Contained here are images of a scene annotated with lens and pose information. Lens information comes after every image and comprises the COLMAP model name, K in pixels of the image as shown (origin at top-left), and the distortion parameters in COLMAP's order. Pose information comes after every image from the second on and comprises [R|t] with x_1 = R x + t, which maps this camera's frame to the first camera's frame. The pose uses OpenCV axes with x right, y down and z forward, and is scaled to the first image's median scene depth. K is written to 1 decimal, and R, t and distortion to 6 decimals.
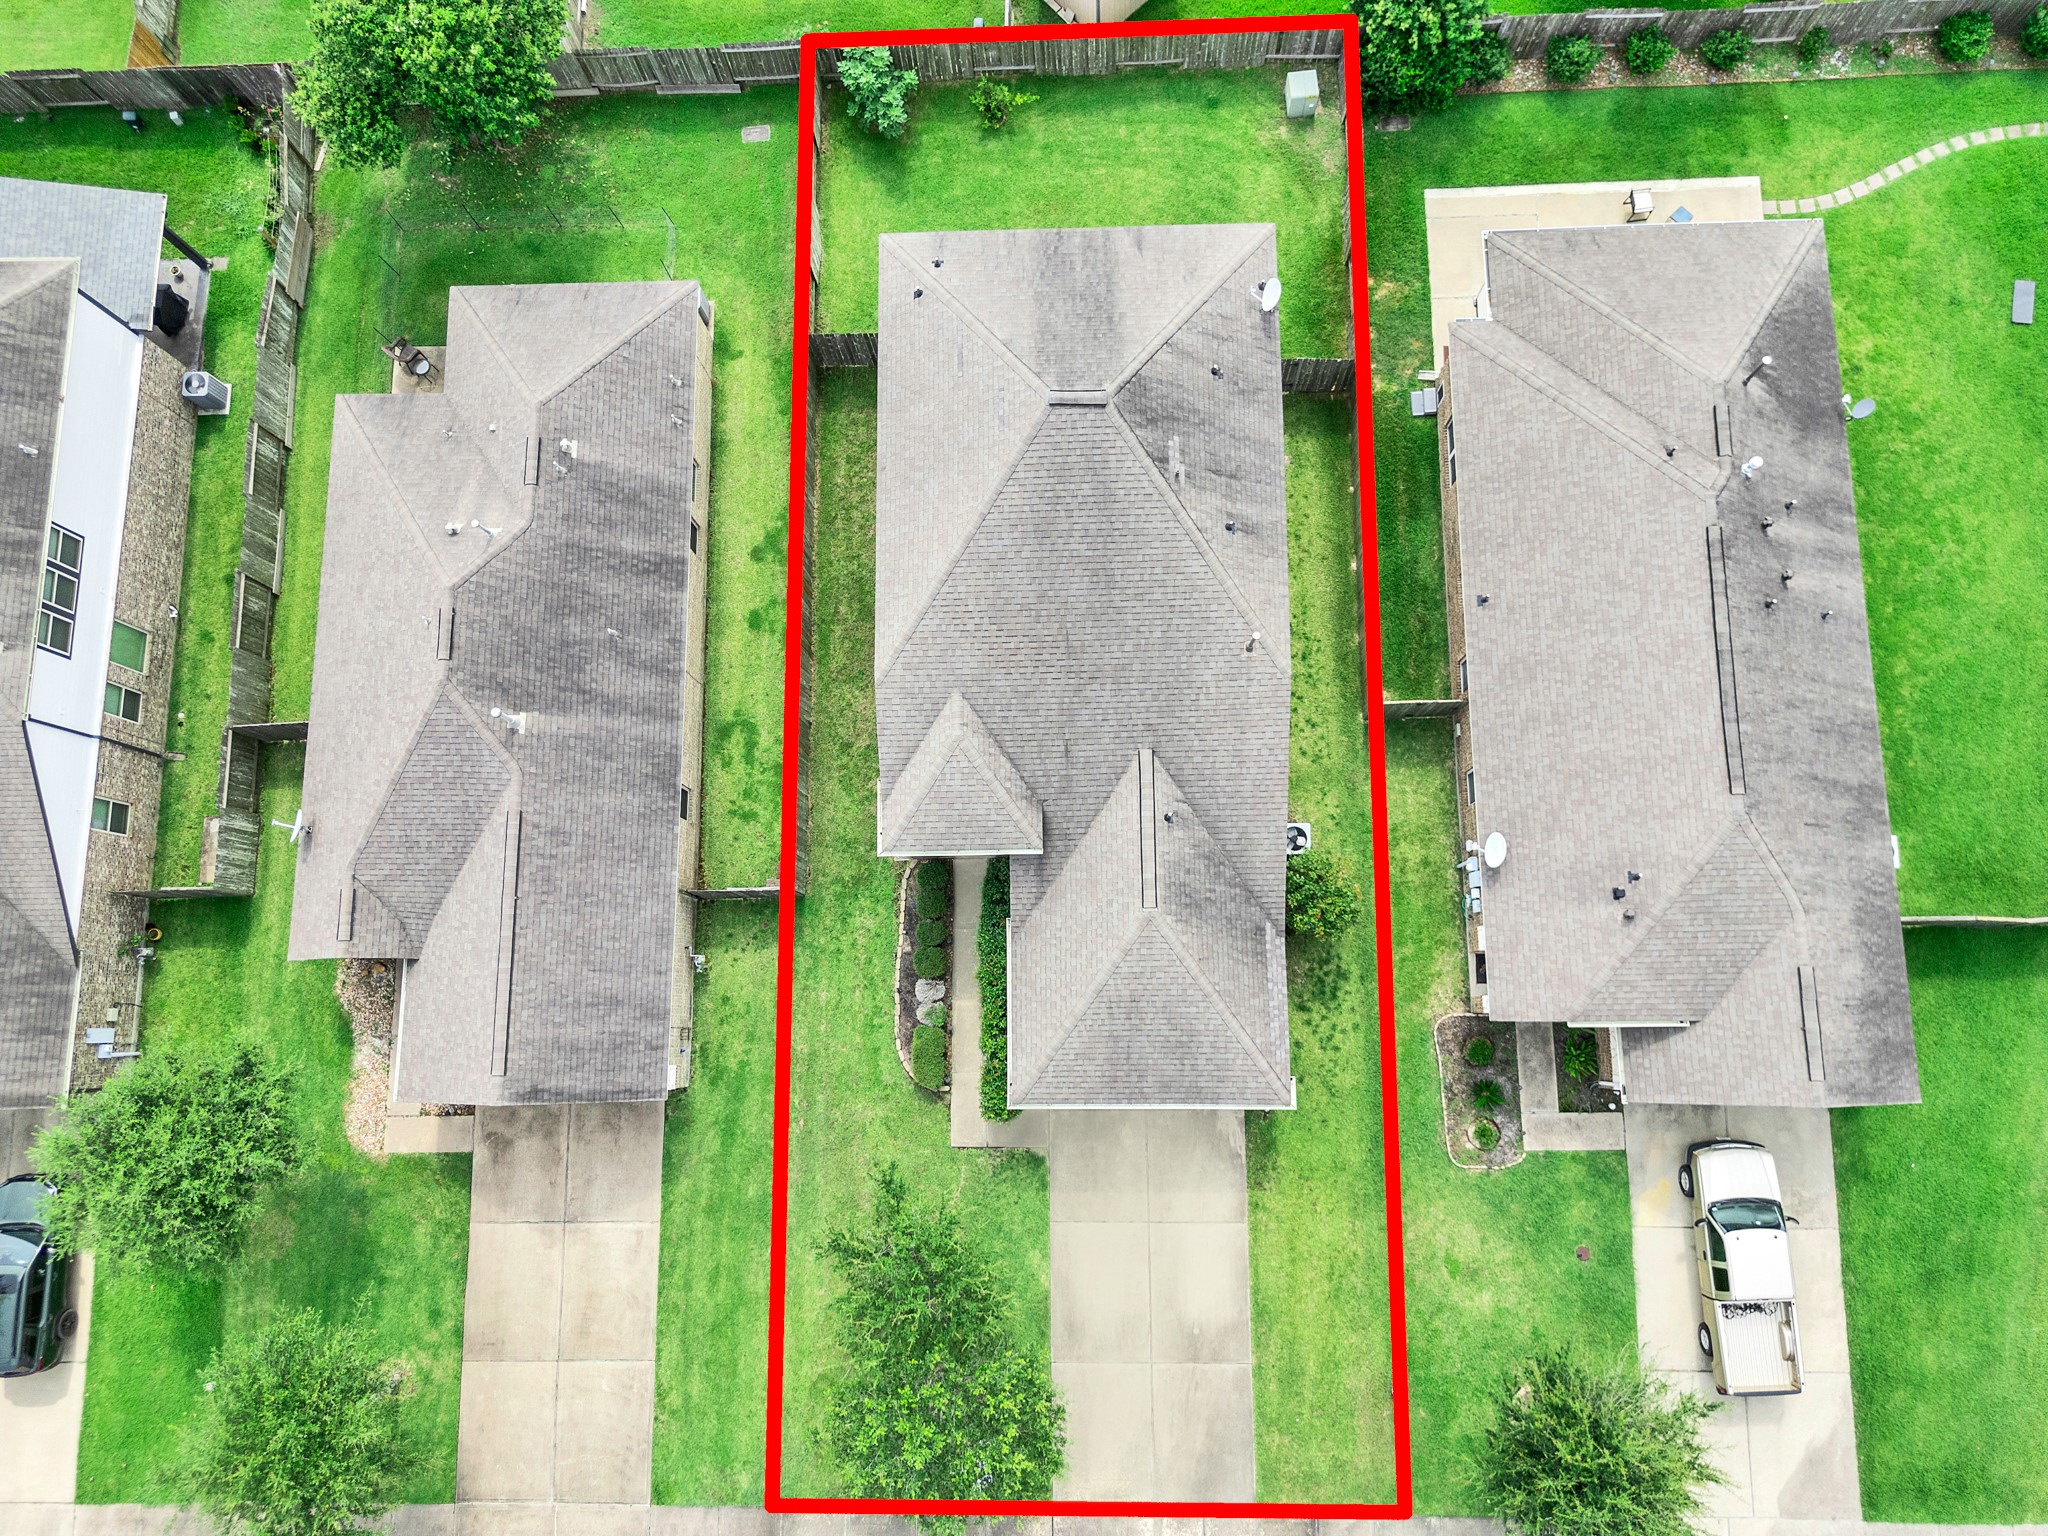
lens RADIAL K [[1440.0, 0, 1029.8], [0, 1440.0, 779.6], [0, 0, 1]] dist [0.086882, -0.095622]
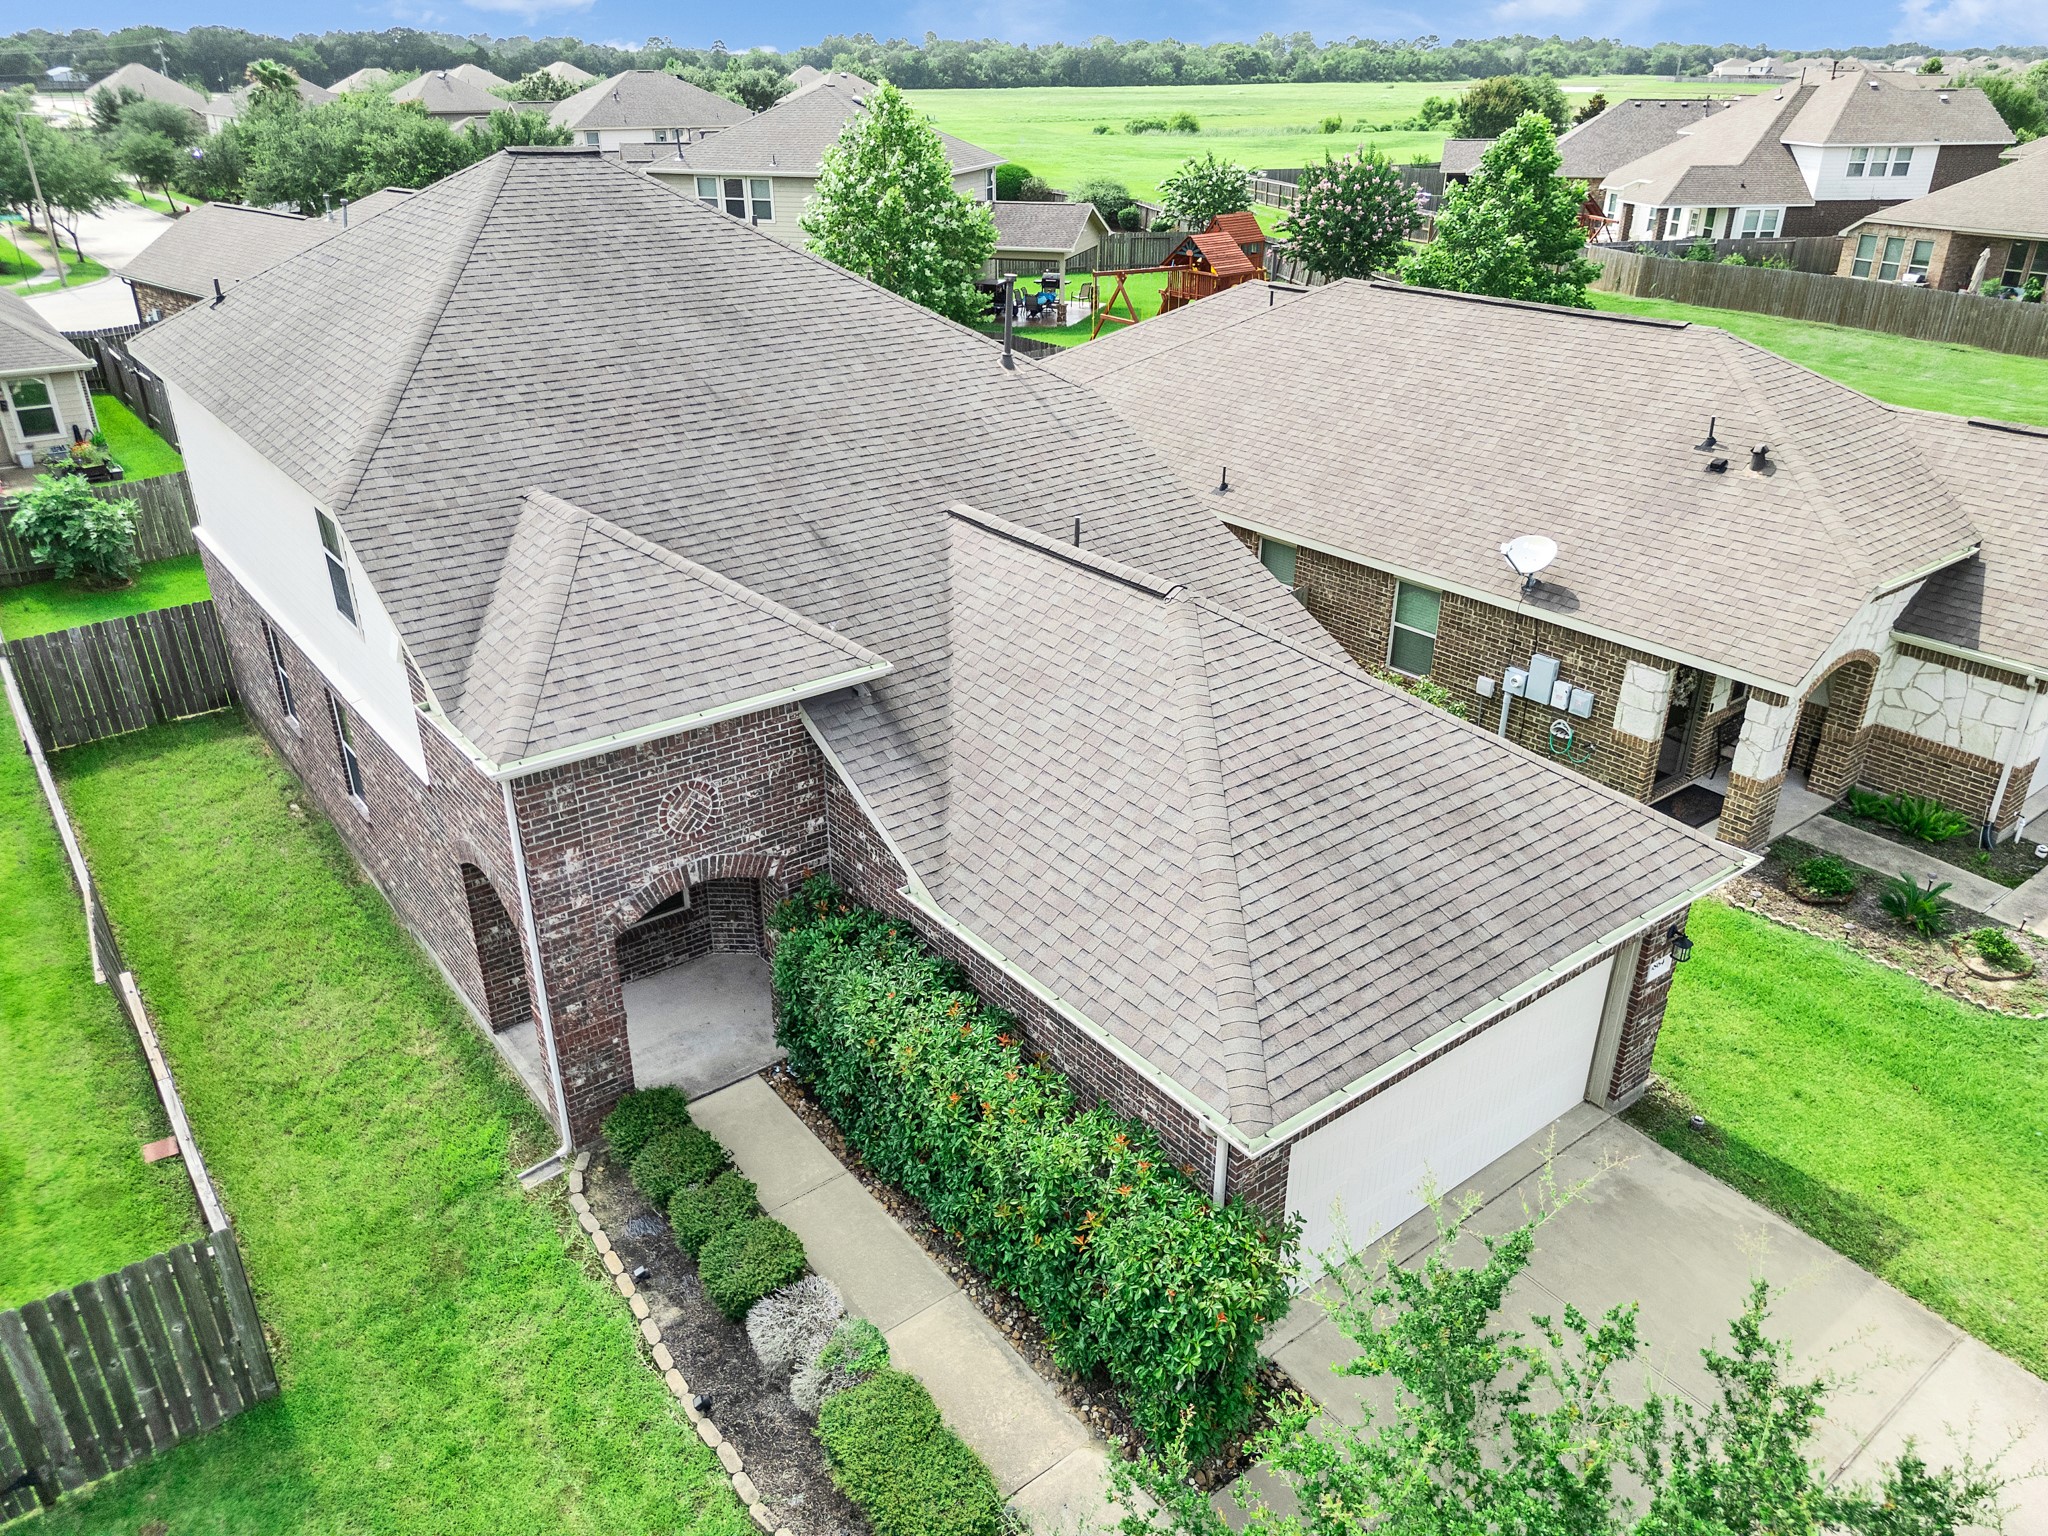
lens RADIAL K [[1440.0, 0, 1029.8], [0, 1440.0, 779.6], [0, 0, 1]] dist [0.086882, -0.095622]
pose [[0.793315, -0.230619, 0.563441, -0.185091], [0.593398, 0.499826, -0.630914, 0.325236], [-0.136122, 0.834858, 0.533369, 0.735985]]
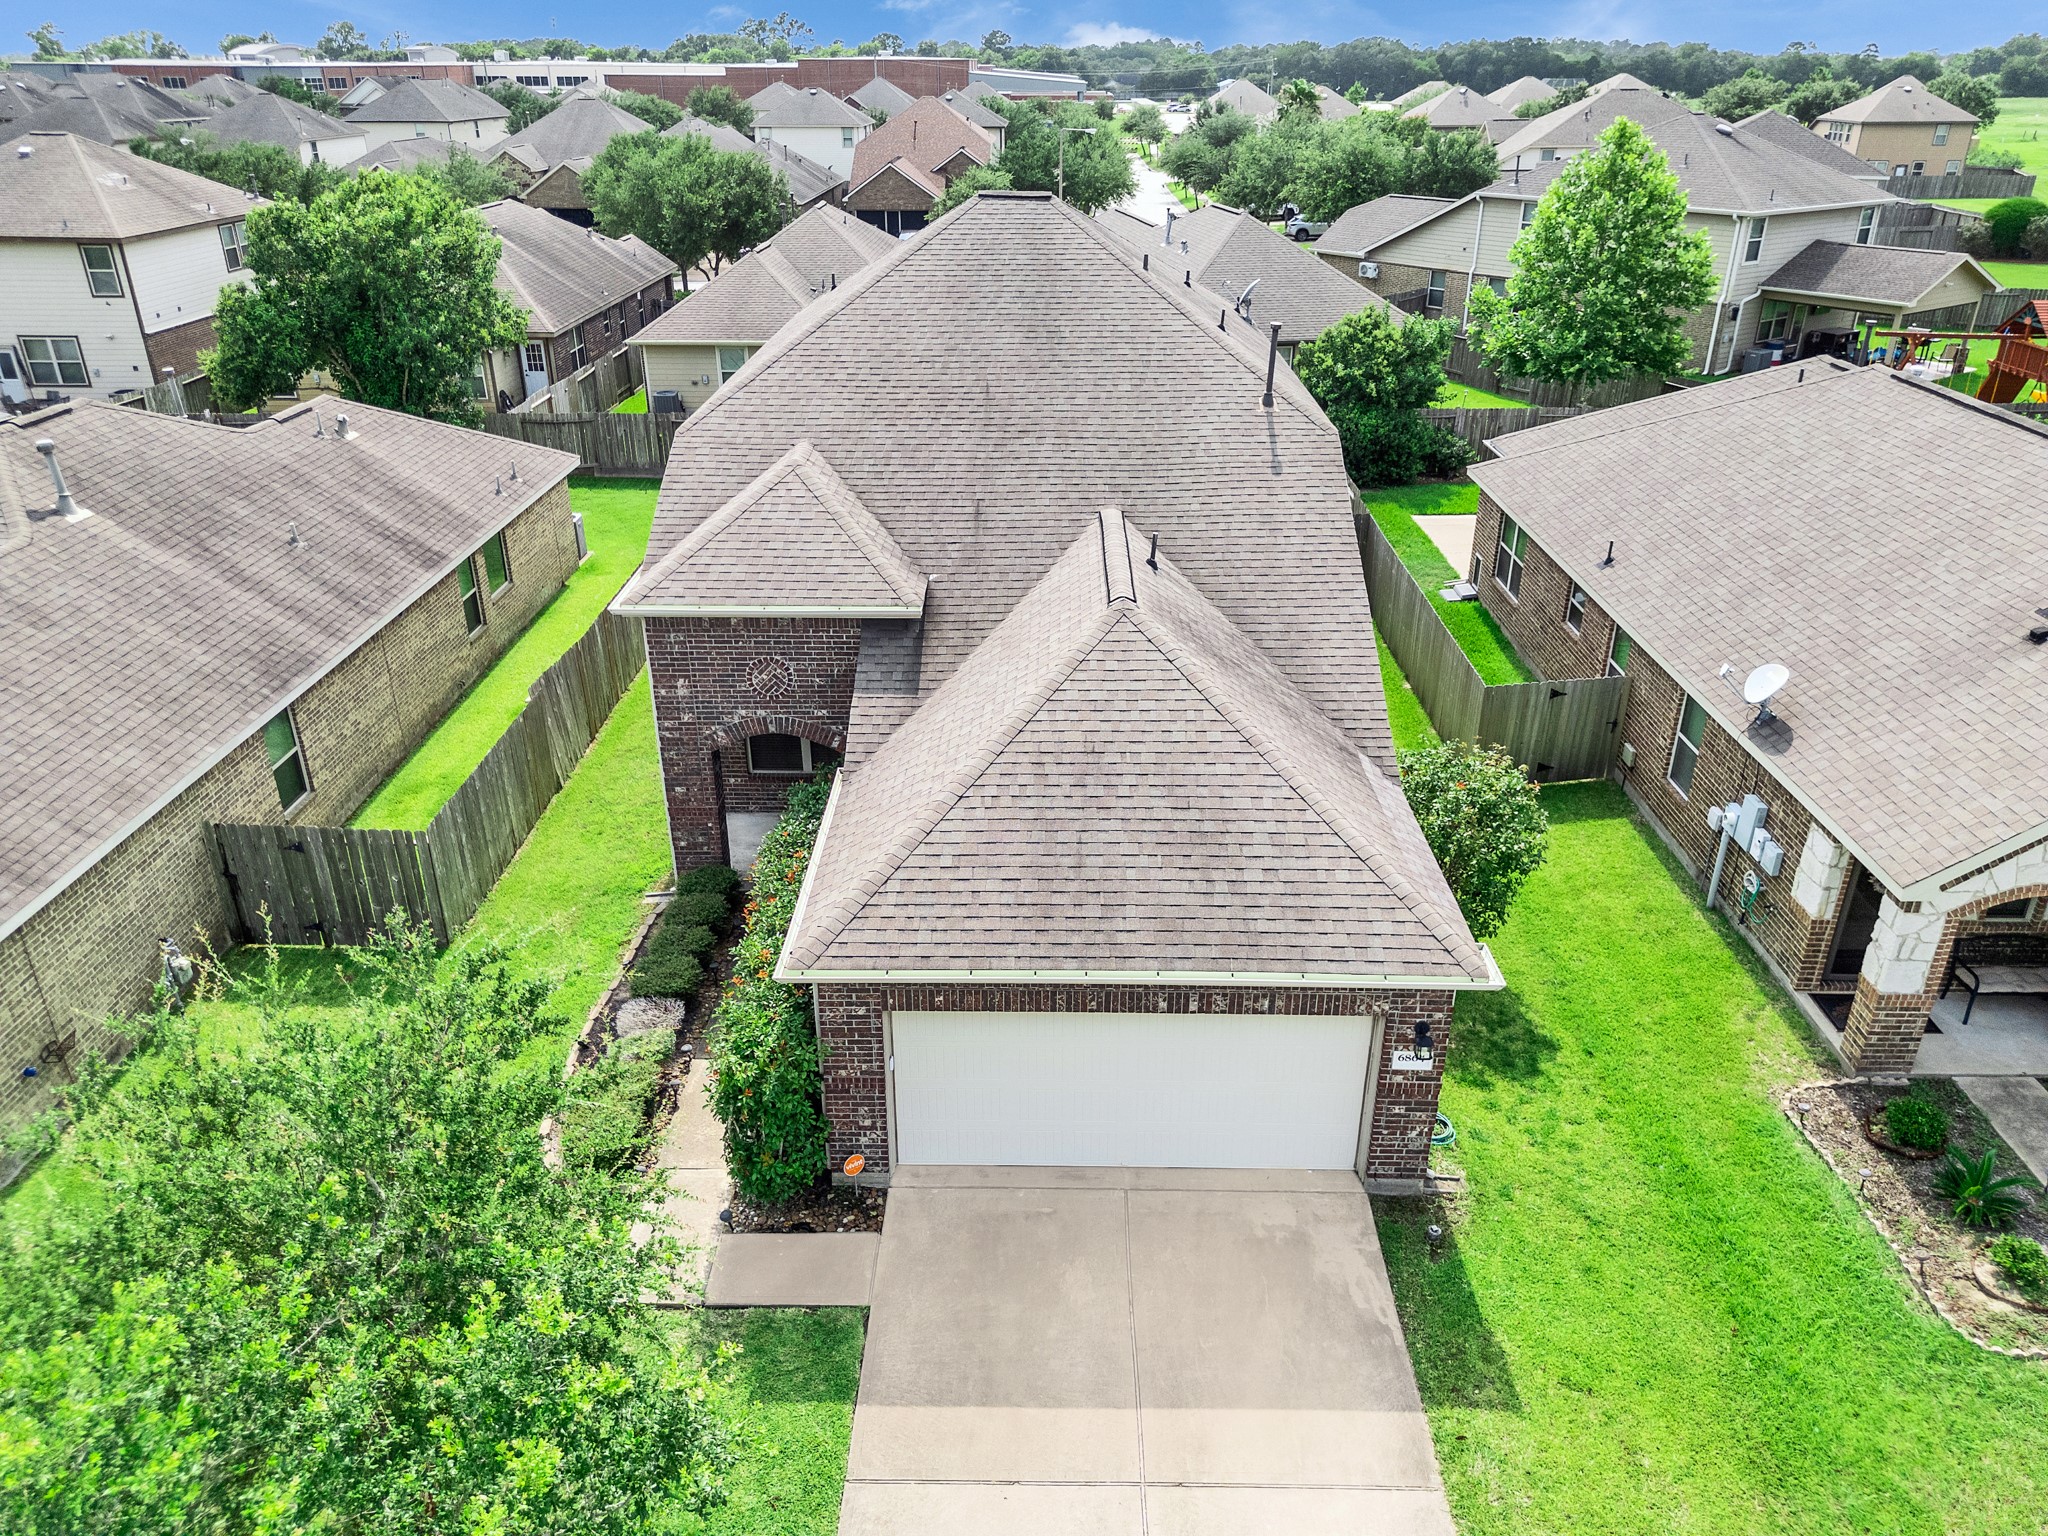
lens RADIAL K [[1440.0, 0, 1029.8], [0, 1440.0, 779.6], [0, 0, 1]] dist [0.086882, -0.095622]
pose [[0.998807, 0.048676, -0.004008, 0.049789], [-0.031777, 0.585345, -0.810162, 0.480016], [-0.037089, 0.809322, 0.586193, 0.675534]]
